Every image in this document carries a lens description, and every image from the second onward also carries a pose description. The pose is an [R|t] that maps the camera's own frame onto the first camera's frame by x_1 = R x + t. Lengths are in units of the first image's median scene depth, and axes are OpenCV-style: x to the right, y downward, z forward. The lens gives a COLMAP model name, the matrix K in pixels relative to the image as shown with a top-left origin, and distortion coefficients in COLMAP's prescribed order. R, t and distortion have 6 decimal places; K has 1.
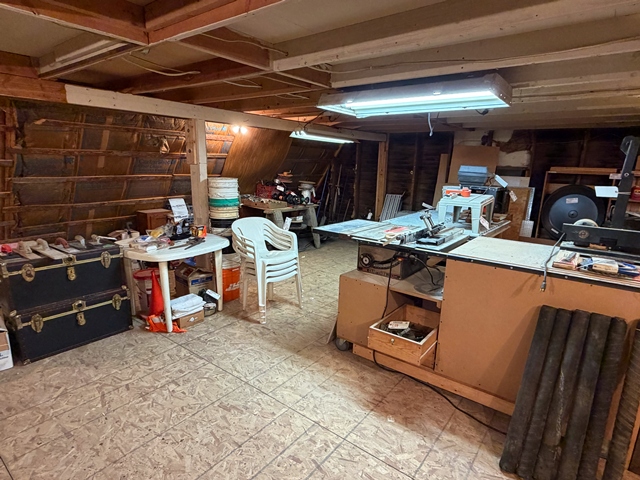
lens RADIAL K [[362.1, 0, 320.2], [0, 362.1, 241.0], [0, 0, 1]] dist [0.001665, -0.001678]
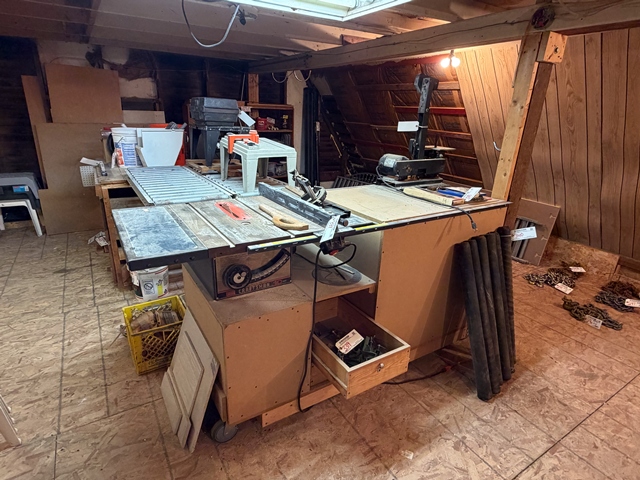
lens RADIAL K [[362.1, 0, 319.8], [0, 362.1, 242.9], [0, 0, 1]] dist [0.001665, -0.001678]
pose [[0.356416, -0.339935, 0.870294, -0.303062], [0.177303, 0.939148, 0.294218, -0.142332], [-0.917350, 0.049442, 0.394998, 0.680749]]
